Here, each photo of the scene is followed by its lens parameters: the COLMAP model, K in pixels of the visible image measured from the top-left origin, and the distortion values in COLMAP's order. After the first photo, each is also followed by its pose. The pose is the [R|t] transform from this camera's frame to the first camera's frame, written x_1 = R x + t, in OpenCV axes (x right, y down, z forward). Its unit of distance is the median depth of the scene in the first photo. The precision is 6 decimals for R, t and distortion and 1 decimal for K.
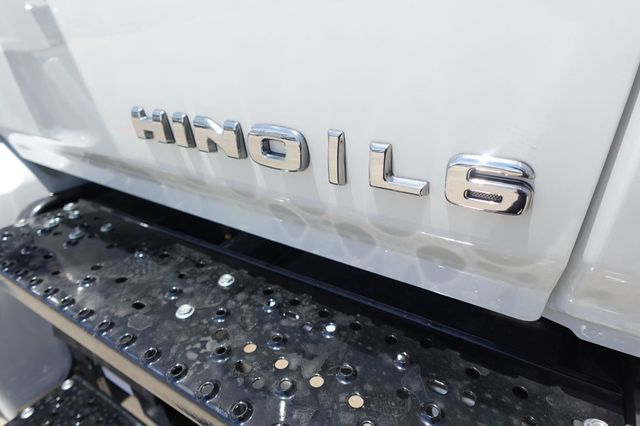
lens RADIAL K [[359.9, 0, 320.0], [0, 359.9, 213.0], [0, 0, 1]] dist [-0.003485, -0.000036]
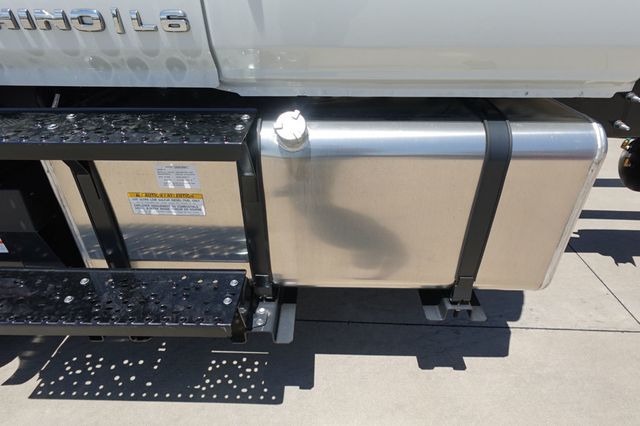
lens RADIAL K [[367.5, 0, 320.0], [0, 367.5, 213.0], [0, 0, 1]] dist [-0.006009, -0.001173]
pose [[0.876007, -0.234102, 0.421672, -0.087726], [0.208667, 0.972199, 0.106243, 1.000038], [-0.434821, -0.005080, 0.900503, -1.608931]]
